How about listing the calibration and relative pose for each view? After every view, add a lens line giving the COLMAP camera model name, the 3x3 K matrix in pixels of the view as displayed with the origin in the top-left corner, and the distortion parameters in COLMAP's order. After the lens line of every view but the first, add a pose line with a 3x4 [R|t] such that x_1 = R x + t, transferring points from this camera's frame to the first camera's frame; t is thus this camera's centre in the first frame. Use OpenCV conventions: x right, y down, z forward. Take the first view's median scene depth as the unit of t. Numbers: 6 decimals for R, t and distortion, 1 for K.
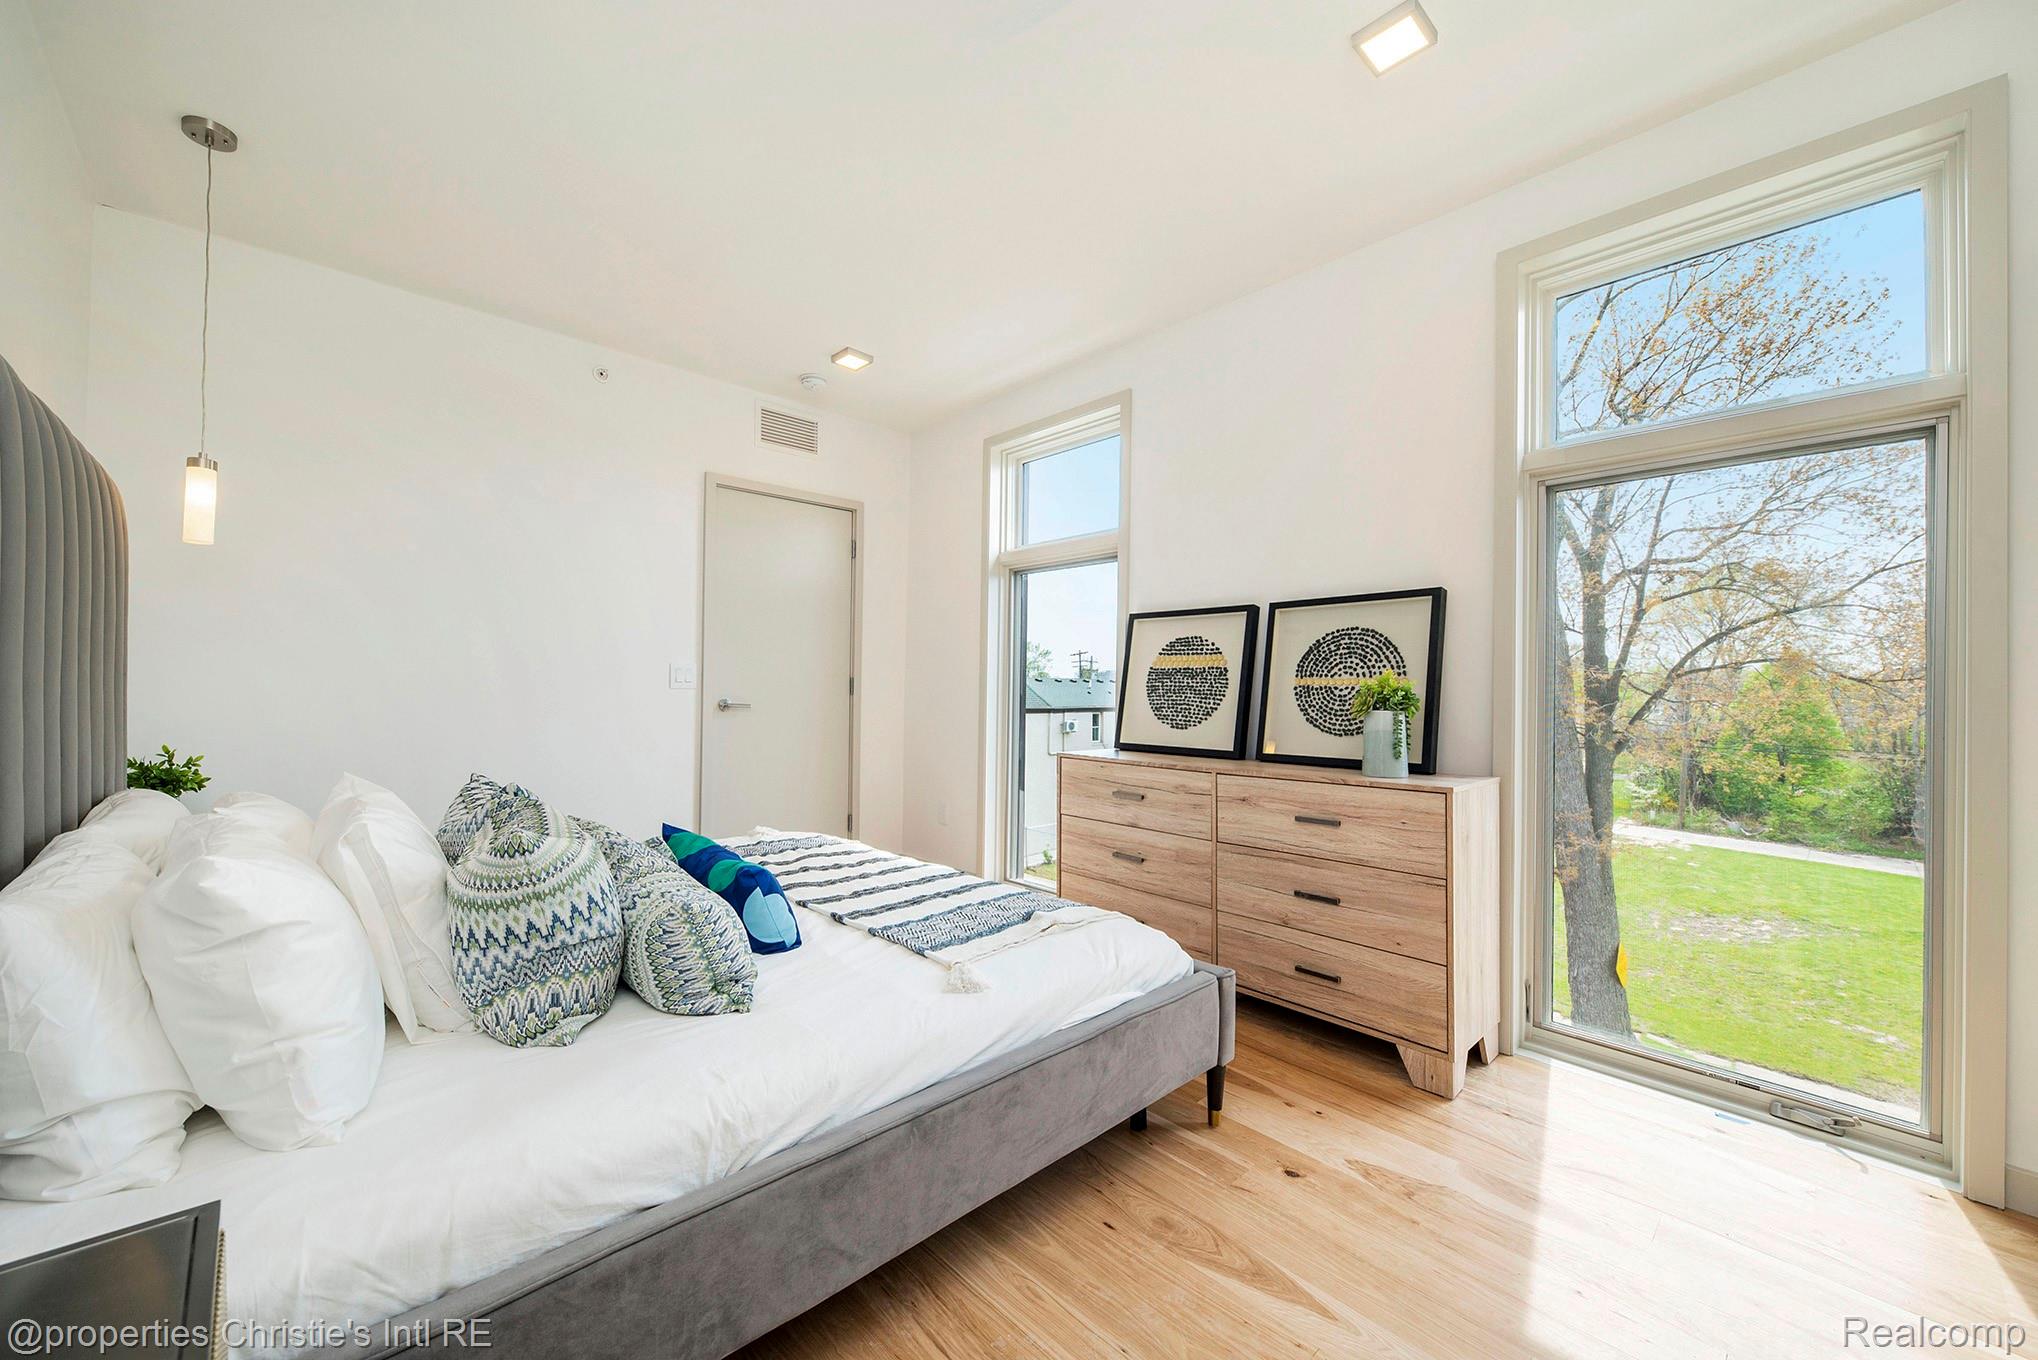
lens RADIAL K [[788.3, 0, 1019.0], [0, 788.3, 680.0], [0, 0, 1]] dist [-0.000359, -0.000050]
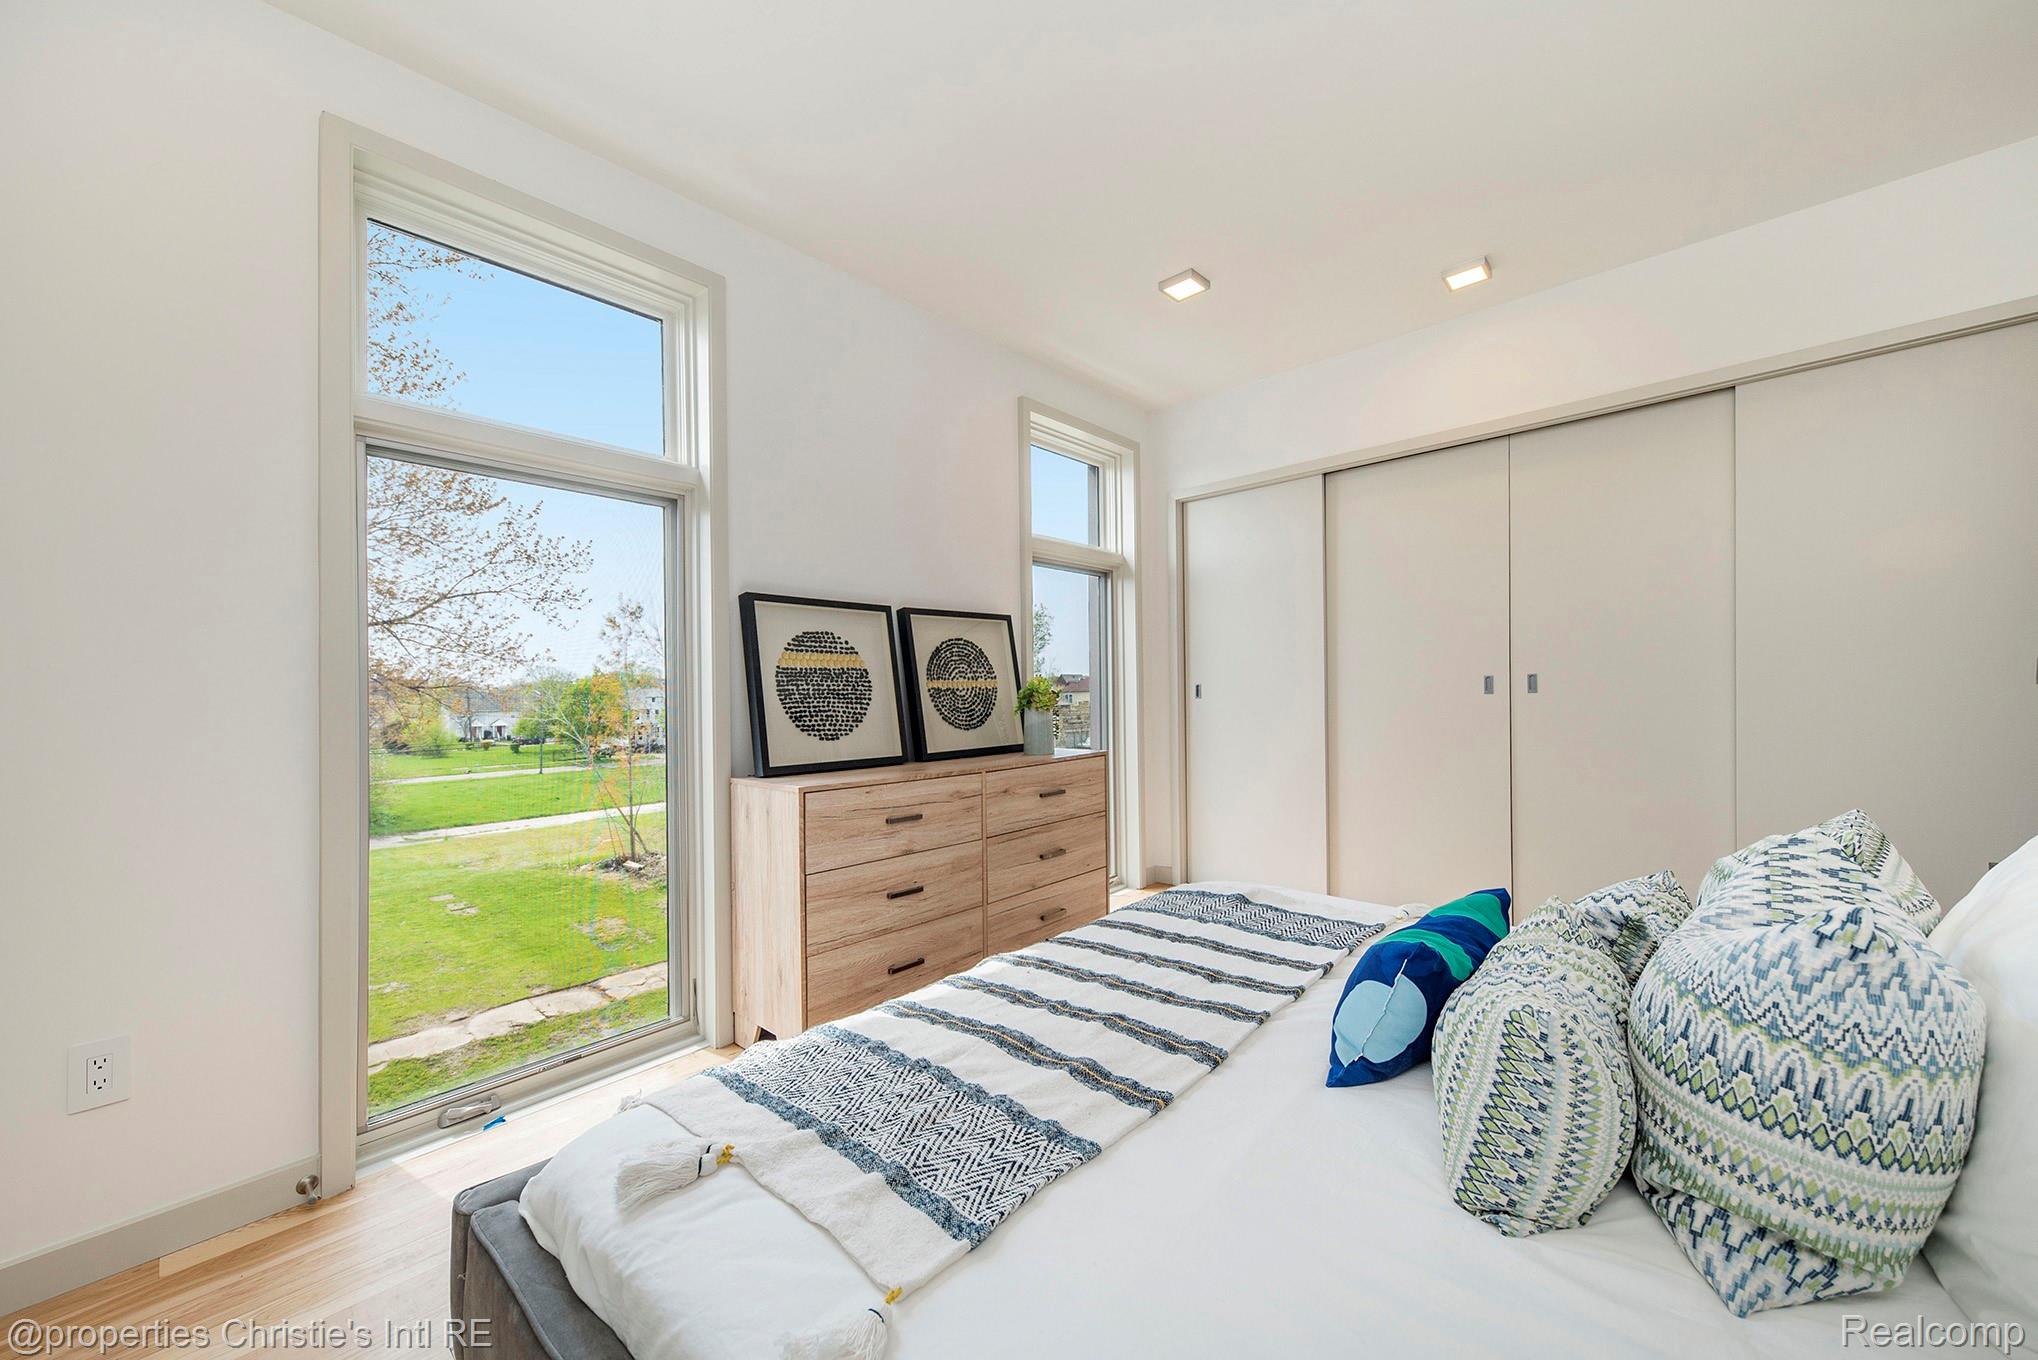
lens RADIAL K [[763.9, 0, 1019.0], [0, 763.9, 680.0], [0, 0, 1]] dist [0.020762, -0.000029]
pose [[-0.077691, 0.001282, 0.996977, -0.690361], [-0.003303, 0.999993, -0.001544, -0.002259], [-0.996972, -0.003413, -0.077686, 0.941328]]
